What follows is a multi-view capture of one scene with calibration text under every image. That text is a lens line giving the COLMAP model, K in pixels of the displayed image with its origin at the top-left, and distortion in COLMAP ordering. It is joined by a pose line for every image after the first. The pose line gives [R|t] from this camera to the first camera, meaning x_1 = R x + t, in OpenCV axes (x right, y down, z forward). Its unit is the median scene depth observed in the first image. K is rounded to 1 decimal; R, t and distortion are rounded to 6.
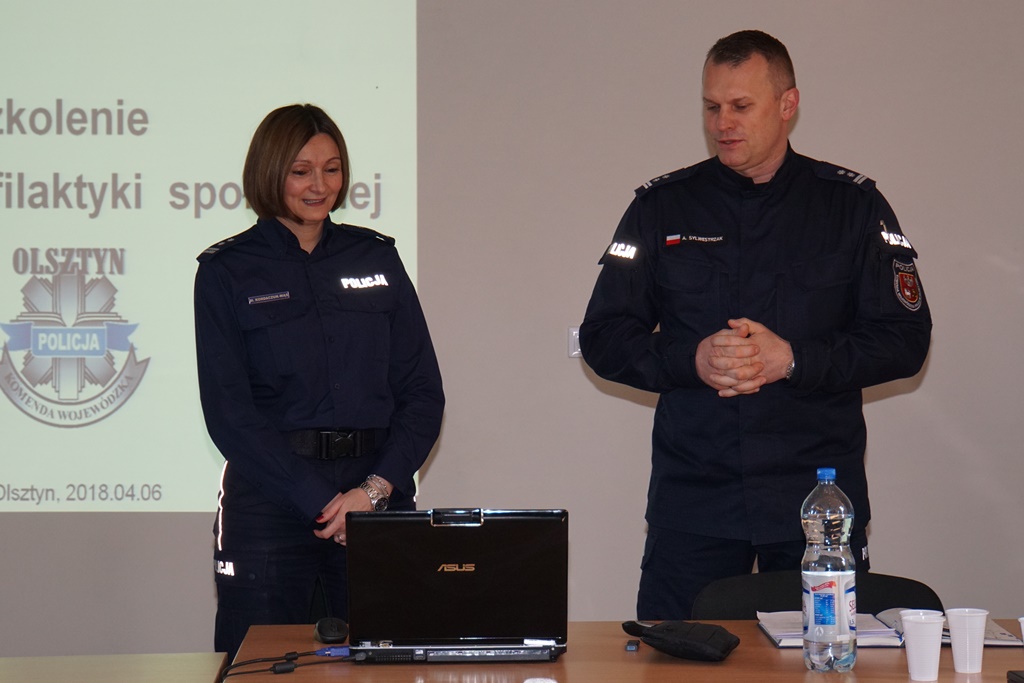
lens RADIAL K [[2995.4, 0, 514.0], [0, 2995.4, 339.6], [0, 0, 1]] dist [0.415403, 0.000000]
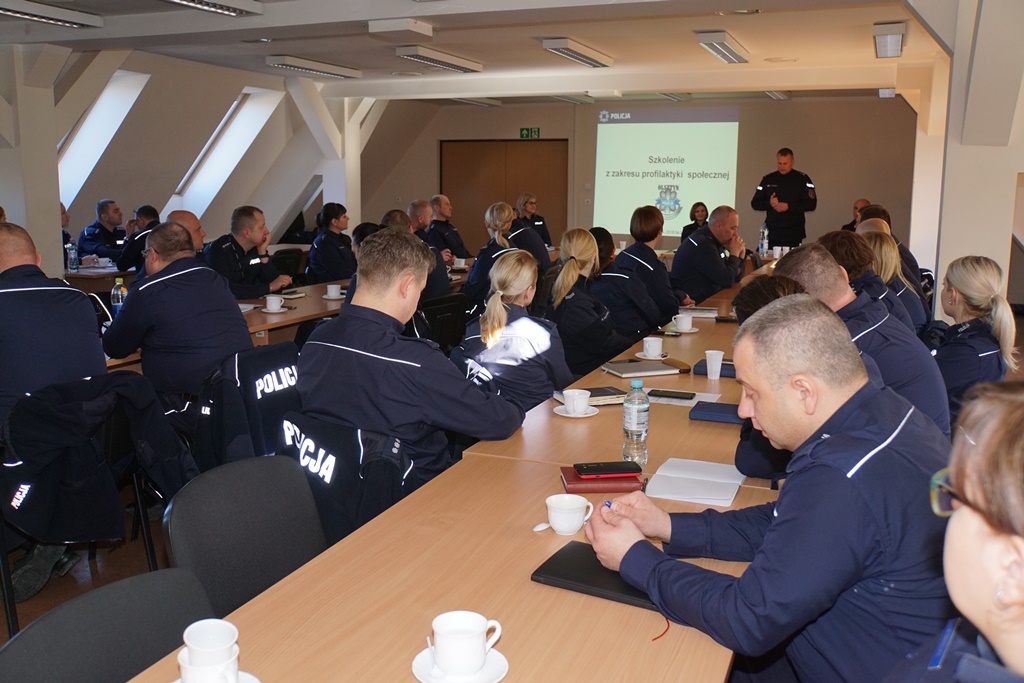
lens RADIAL K [[939.4, 0, 513.3], [0, 939.4, 331.1], [0, 0, 1]] dist [0.050186, 0.000000]
pose [[0.949562, 0.062629, -0.307263, 0.116403], [-0.023835, 0.991433, 0.128421, 0.017674], [0.312673, -0.114620, 0.942920, -0.660462]]
